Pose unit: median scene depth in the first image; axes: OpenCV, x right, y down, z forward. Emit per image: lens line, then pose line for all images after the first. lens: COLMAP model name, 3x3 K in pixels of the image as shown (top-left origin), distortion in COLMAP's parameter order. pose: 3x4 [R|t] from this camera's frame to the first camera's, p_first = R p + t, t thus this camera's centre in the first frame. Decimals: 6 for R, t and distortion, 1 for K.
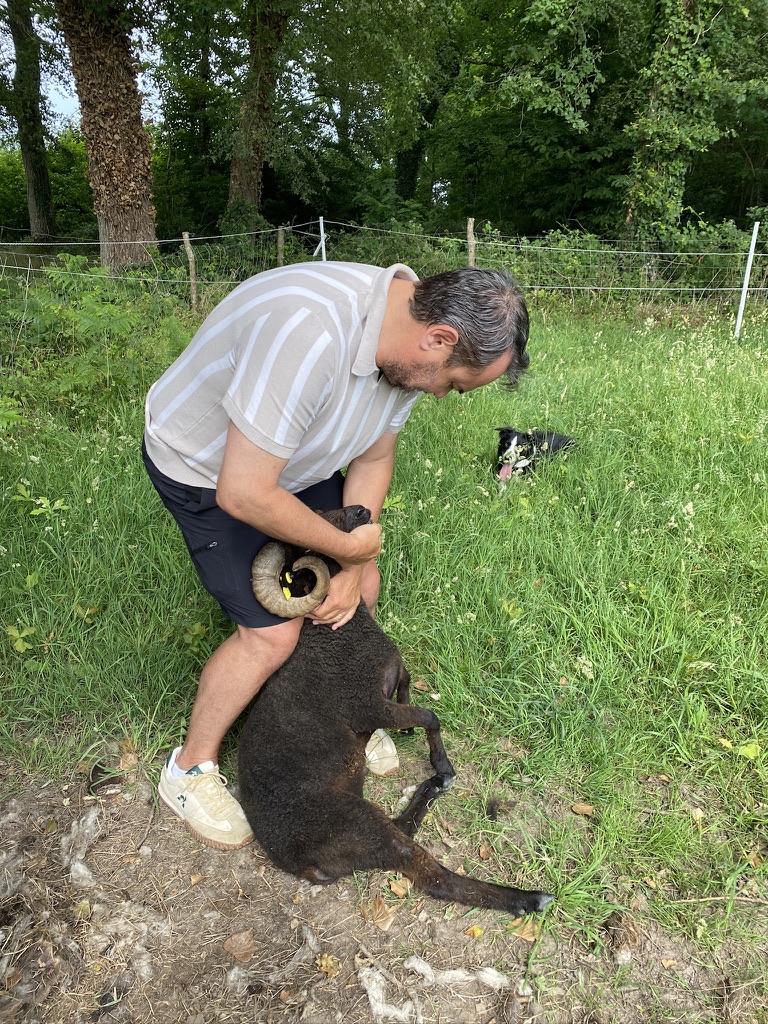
lens RADIAL K [[822.0, 0, 399.4], [0, 822.0, 524.7], [0, 0, 1]] dist [0.001502, 0.011065]
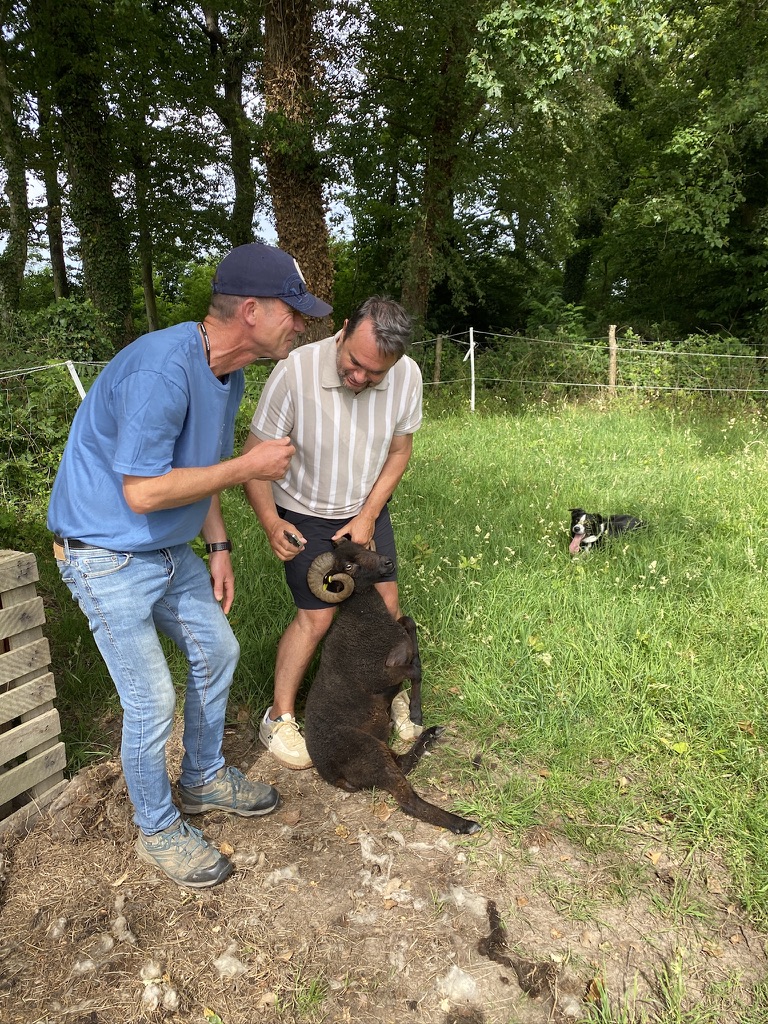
lens RADIAL K [[824.4, 0, 399.0], [0, 824.4, 510.8], [0, 0, 1]] dist [0.074645, -0.140154]
pose [[0.977563, 0.033667, -0.207934, 0.048875], [-0.059454, 0.991108, -0.119040, 0.016473], [0.202077, 0.128732, 0.970872, -0.088470]]
